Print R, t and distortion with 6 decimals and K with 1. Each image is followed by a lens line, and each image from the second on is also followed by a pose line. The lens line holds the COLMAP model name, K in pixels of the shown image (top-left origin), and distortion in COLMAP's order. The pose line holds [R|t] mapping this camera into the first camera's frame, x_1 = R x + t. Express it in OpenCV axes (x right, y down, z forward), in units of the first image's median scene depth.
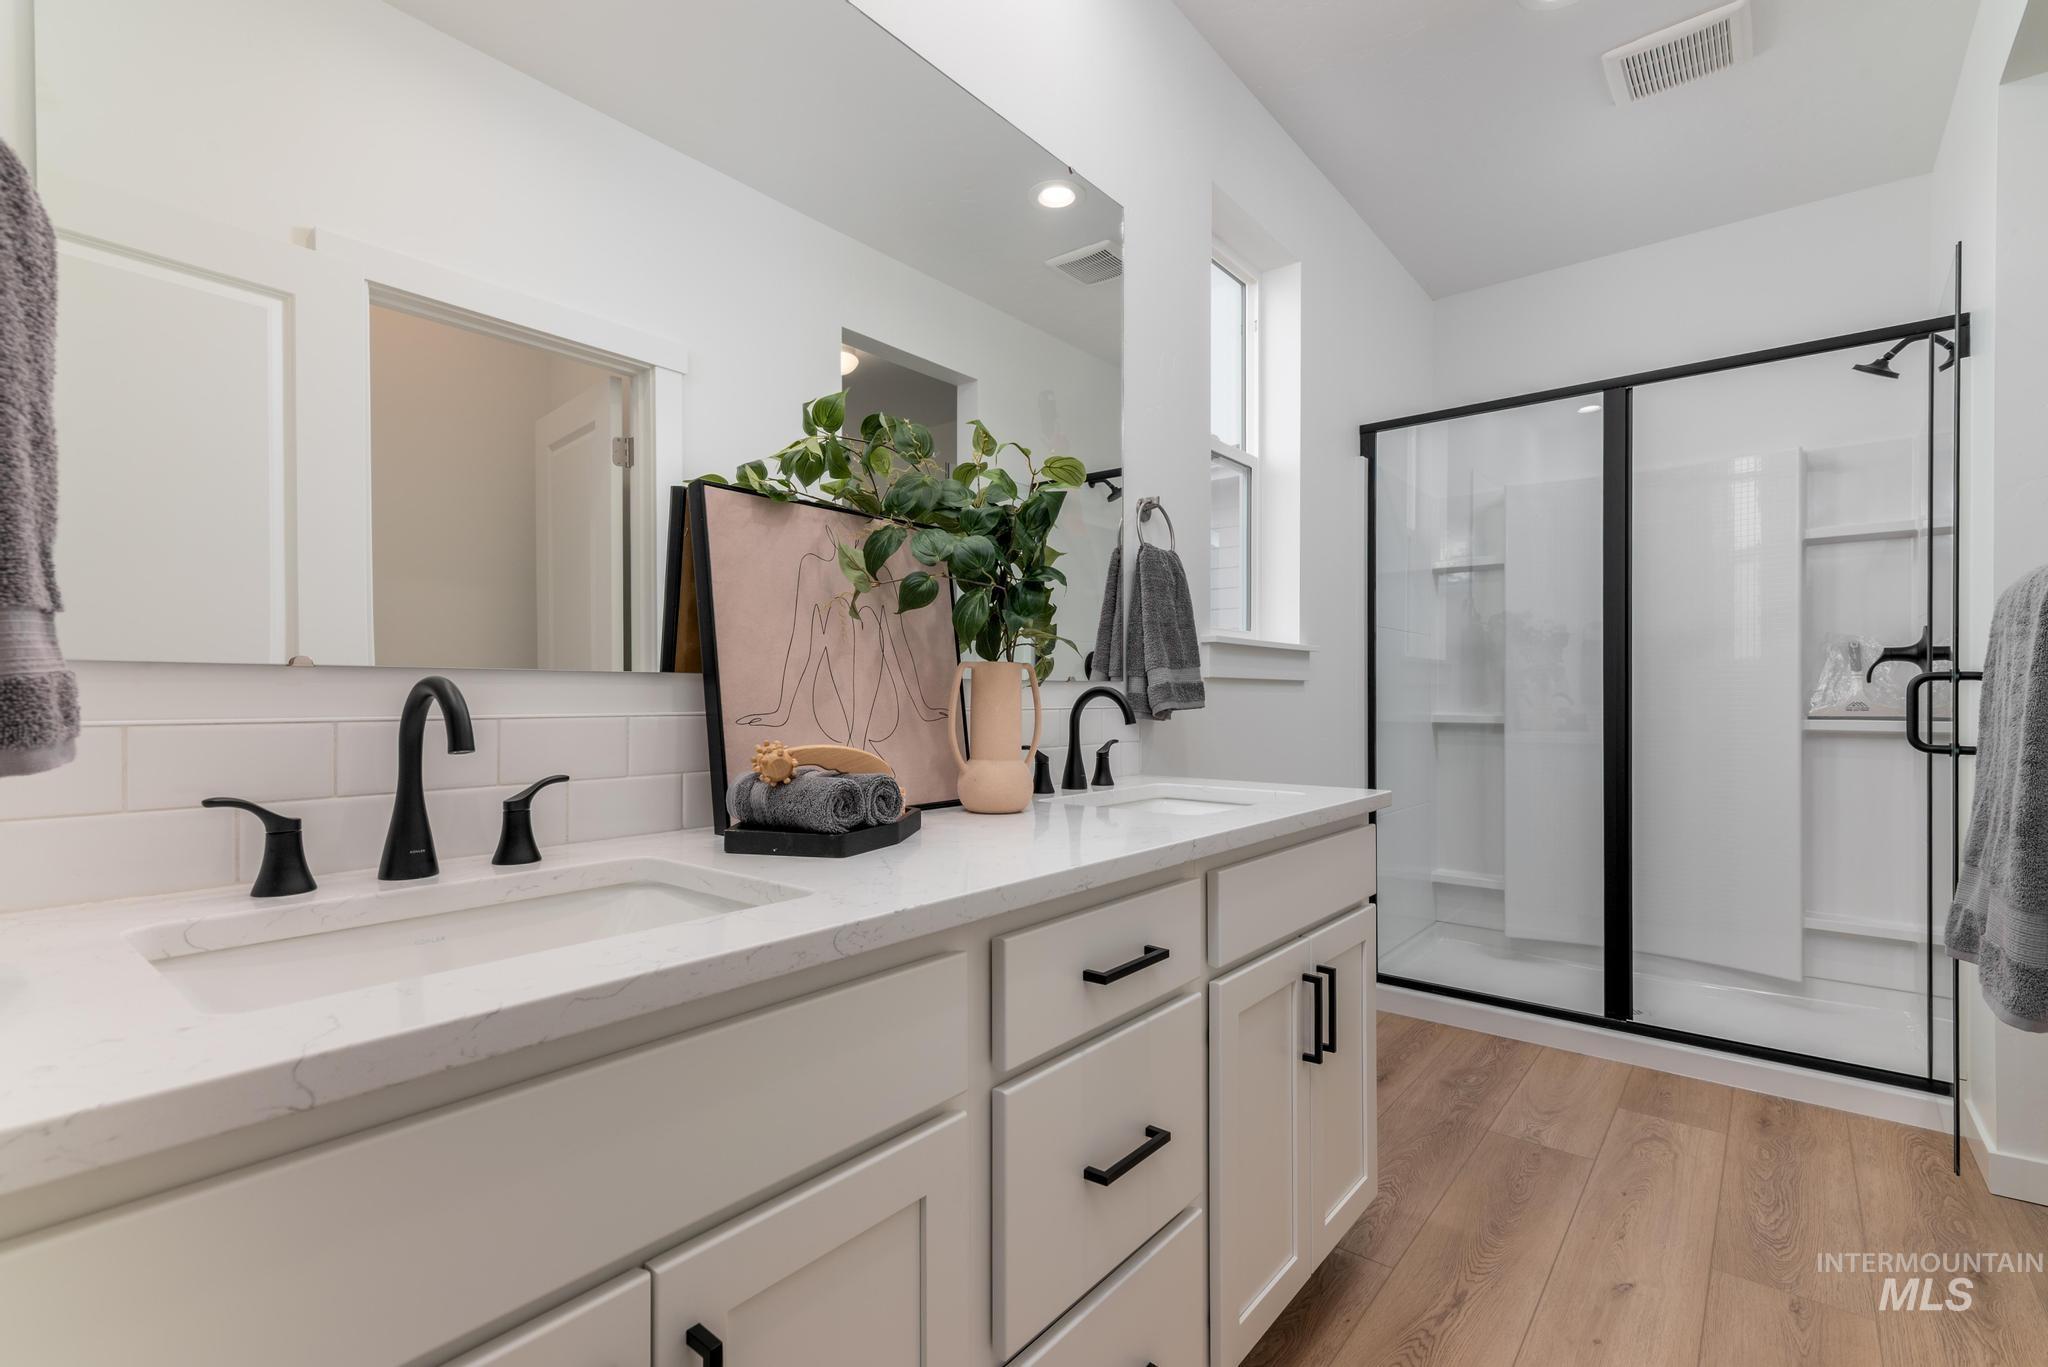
lens RADIAL K [[938.9, 0, 1007.1], [0, 938.9, 686.6], [0, 0, 1]] dist [0.005827, -0.000421]
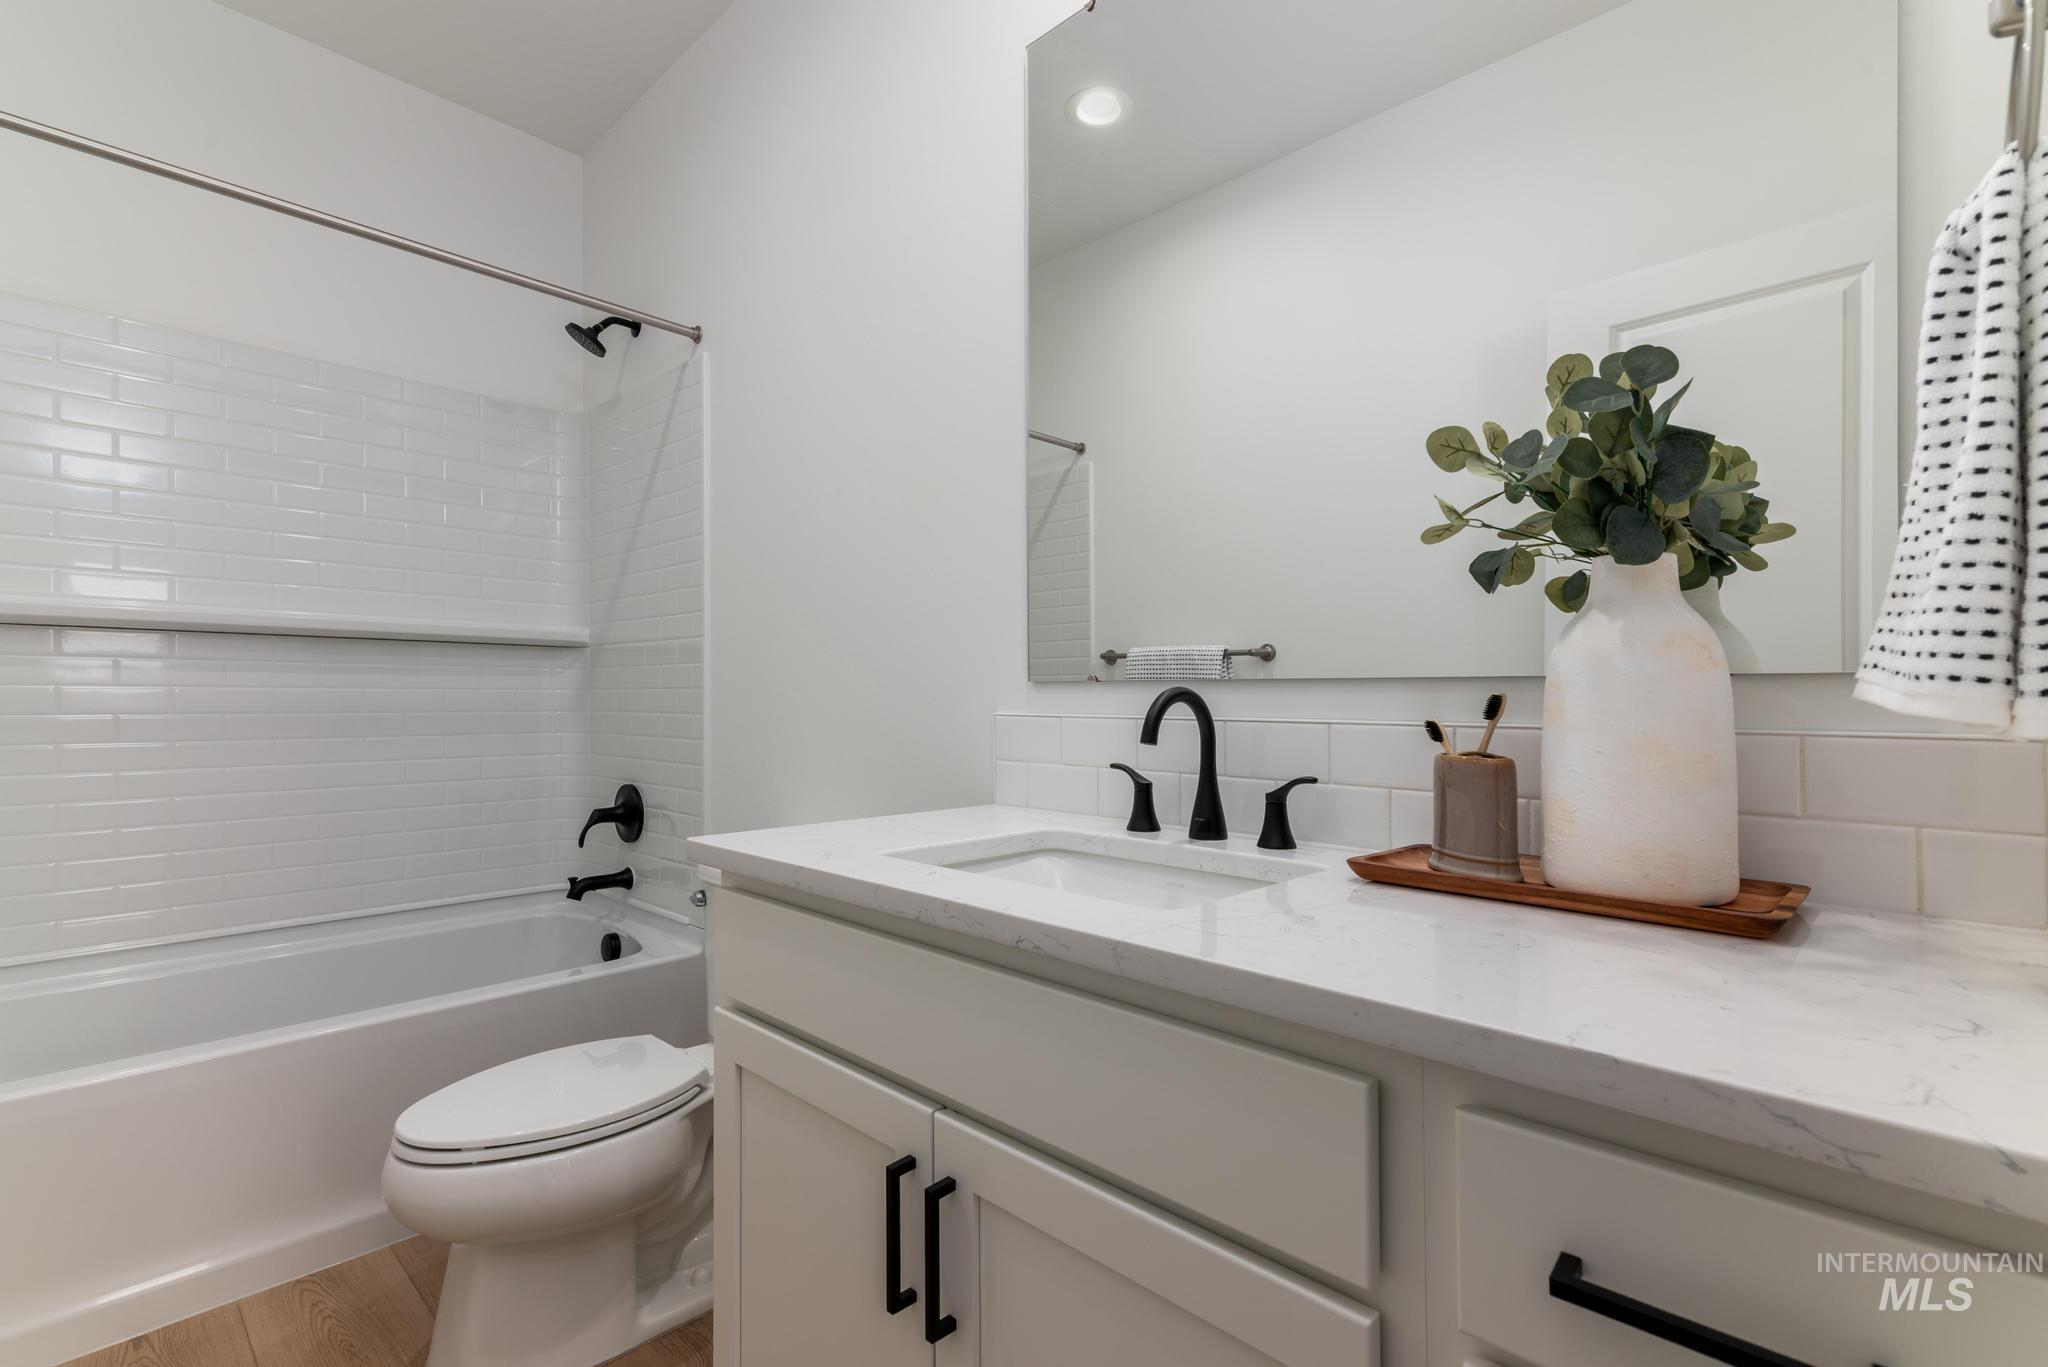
lens RADIAL K [[938.9, 0, 1007.3], [0, 938.9, 691.8], [0, 0, 1]] dist [0.005827, -0.000421]
pose [[-0.082270, -0.006998, -0.996585, 0.728648], [-0.002795, 0.999973, -0.006791, 0.007921], [0.996606, 0.002227, -0.082288, 0.887966]]
